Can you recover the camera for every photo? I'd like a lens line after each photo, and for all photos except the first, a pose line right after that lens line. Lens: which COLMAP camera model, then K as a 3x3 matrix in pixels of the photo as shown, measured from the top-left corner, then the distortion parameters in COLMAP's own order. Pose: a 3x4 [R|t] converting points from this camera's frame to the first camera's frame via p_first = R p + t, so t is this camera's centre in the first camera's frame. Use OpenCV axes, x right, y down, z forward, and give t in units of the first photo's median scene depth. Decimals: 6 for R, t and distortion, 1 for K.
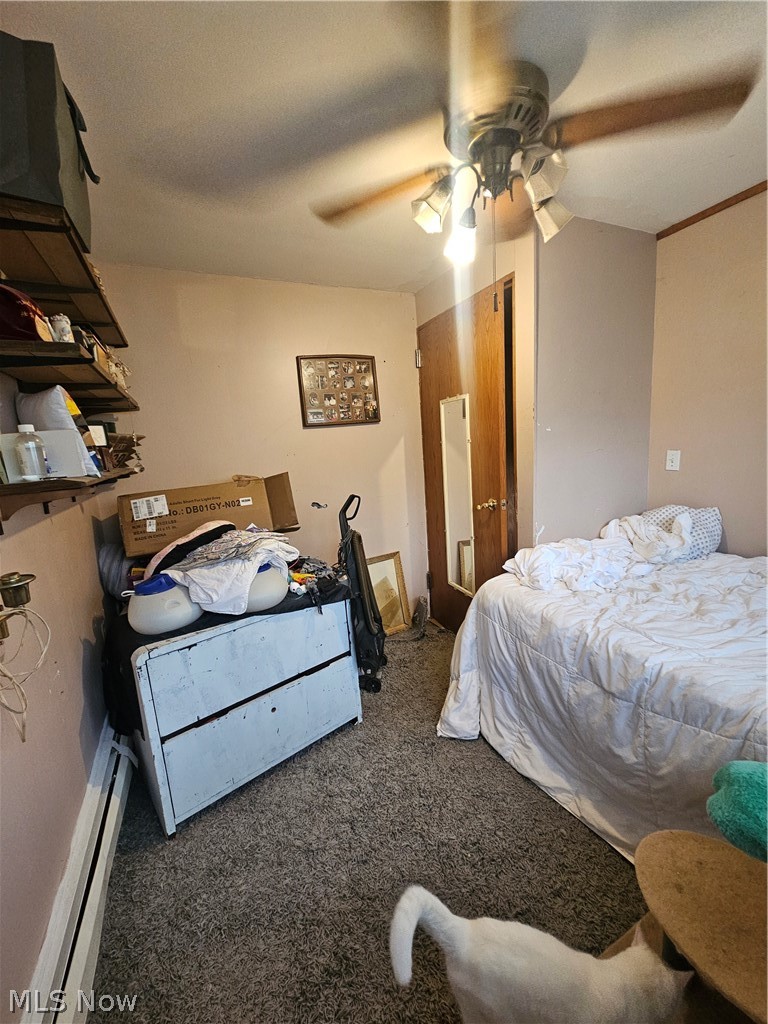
lens RADIAL K [[420.2, 0, 377.6], [0, 420.2, 512.5], [0, 0, 1]] dist [0.005828, -0.000138]
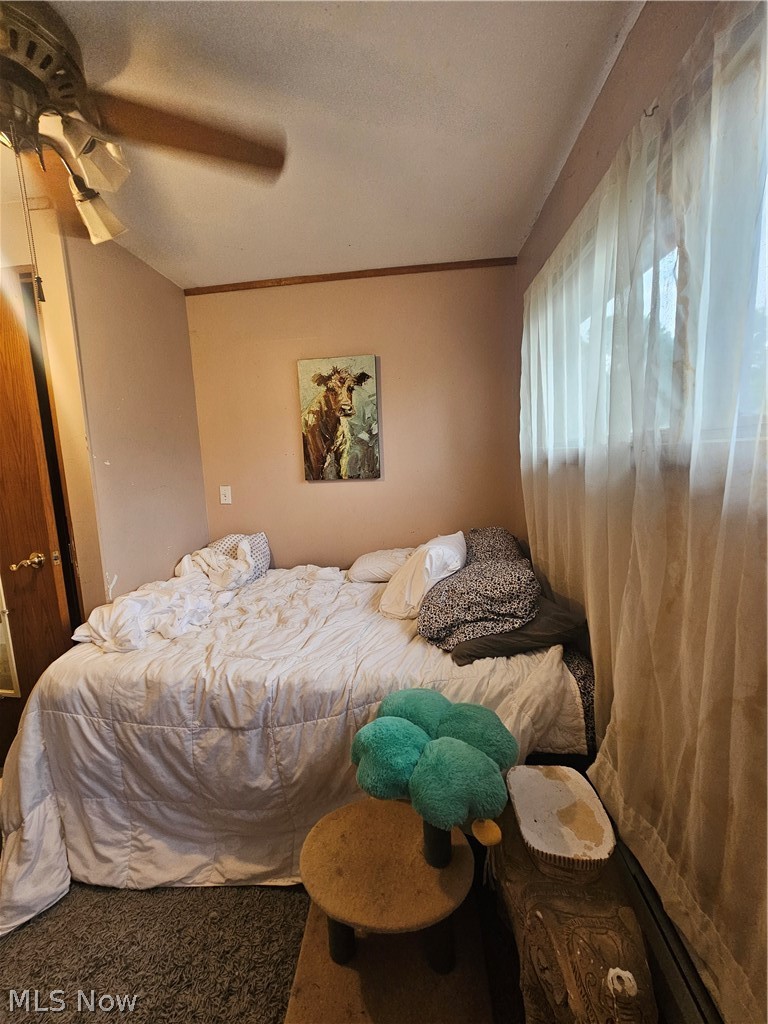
lens RADIAL K [[420.2, 0, 382.5], [0, 420.2, 513.0], [0, 0, 1]] dist [0.005828, -0.000138]
pose [[0.521450, -0.068531, 0.850525, -0.053863], [0.148010, 0.988924, -0.011061, -0.004225], [-0.840347, 0.131654, 0.525818, 0.112952]]
